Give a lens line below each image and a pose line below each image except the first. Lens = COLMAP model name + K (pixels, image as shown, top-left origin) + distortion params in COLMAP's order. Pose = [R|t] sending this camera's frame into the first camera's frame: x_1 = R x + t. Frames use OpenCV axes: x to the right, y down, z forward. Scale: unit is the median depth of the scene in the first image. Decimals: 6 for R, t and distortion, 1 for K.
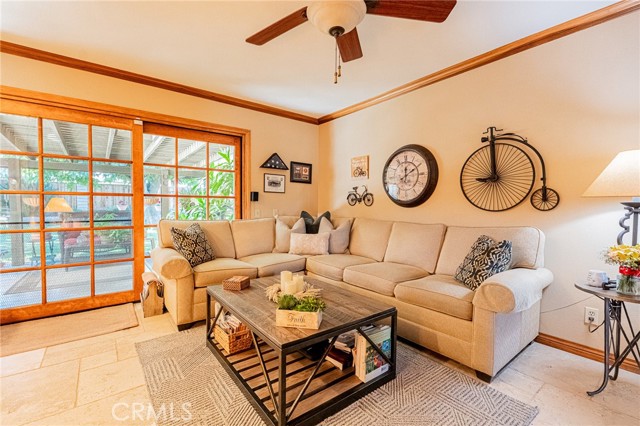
lens RADIAL K [[284.1, 0, 320.7], [0, 284.1, 212.9], [0, 0, 1]] dist [0.001451, -0.001052]
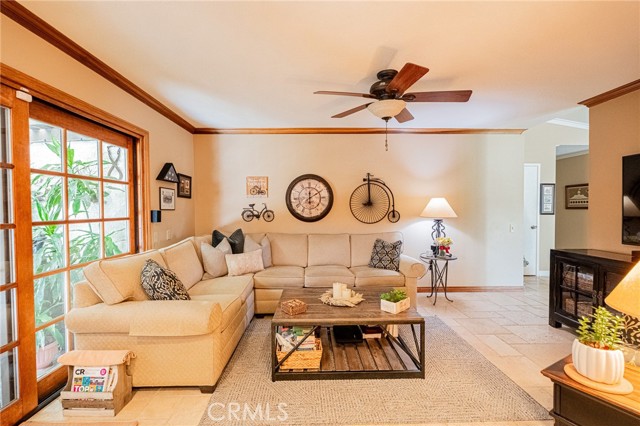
lens RADIAL K [[284.1, 0, 319.8], [0, 284.1, 212.0], [0, 0, 1]] dist [0.001451, -0.001052]
pose [[0.594321, -0.022472, 0.803914, -0.649476], [0.030914, 0.999509, 0.005085, -0.065077], [-0.803634, 0.021830, 0.594724, 0.173675]]
